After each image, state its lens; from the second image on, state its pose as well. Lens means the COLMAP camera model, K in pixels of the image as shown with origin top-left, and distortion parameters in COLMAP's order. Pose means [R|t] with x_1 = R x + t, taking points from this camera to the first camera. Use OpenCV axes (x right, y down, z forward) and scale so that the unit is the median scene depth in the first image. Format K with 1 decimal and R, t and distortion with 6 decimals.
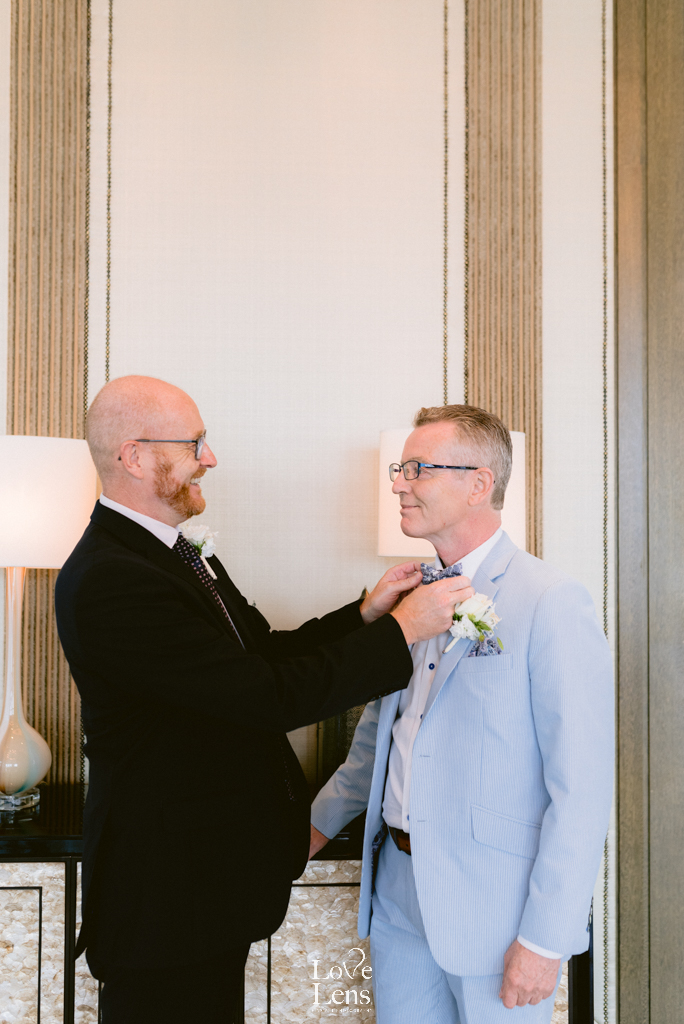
lens RADIAL K [[1070.7, 0, 342.0], [0, 1070.7, 512.0], [0, 0, 1]] dist [0.002366, -0.000549]
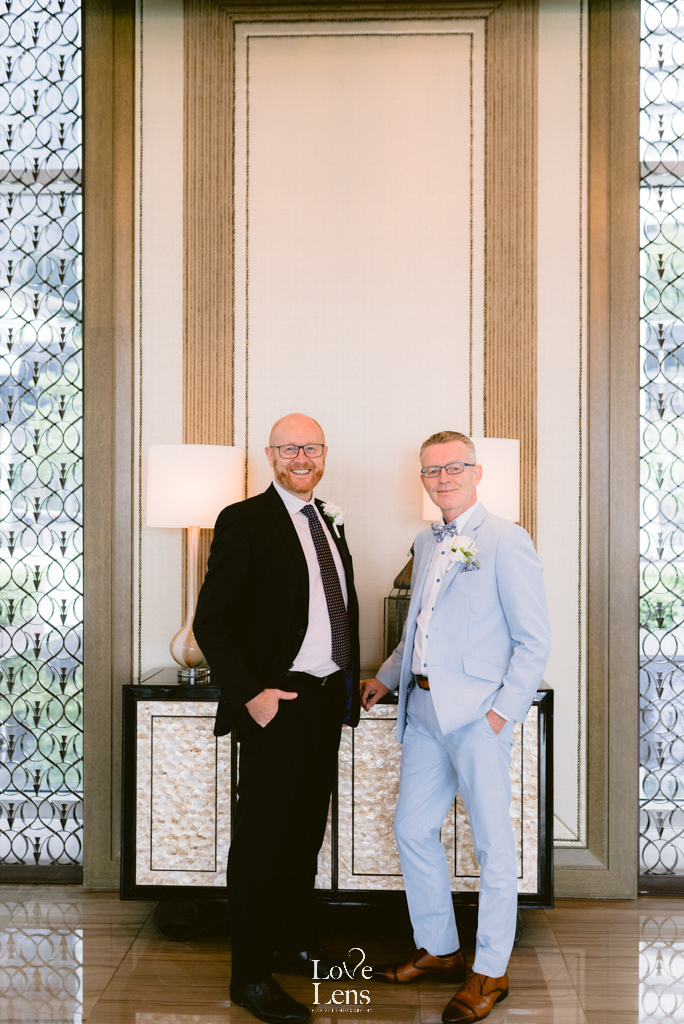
lens RADIAL K [[1070.7, 0, 342.0], [0, 1070.7, 512.0], [0, 0, 1]] dist [0.002366, -0.000549]
pose [[0.996796, -0.000848, -0.079979, 0.037079], [0.002334, 0.999826, 0.018499, -0.000188], [0.079950, -0.018626, 0.996625, -0.498442]]
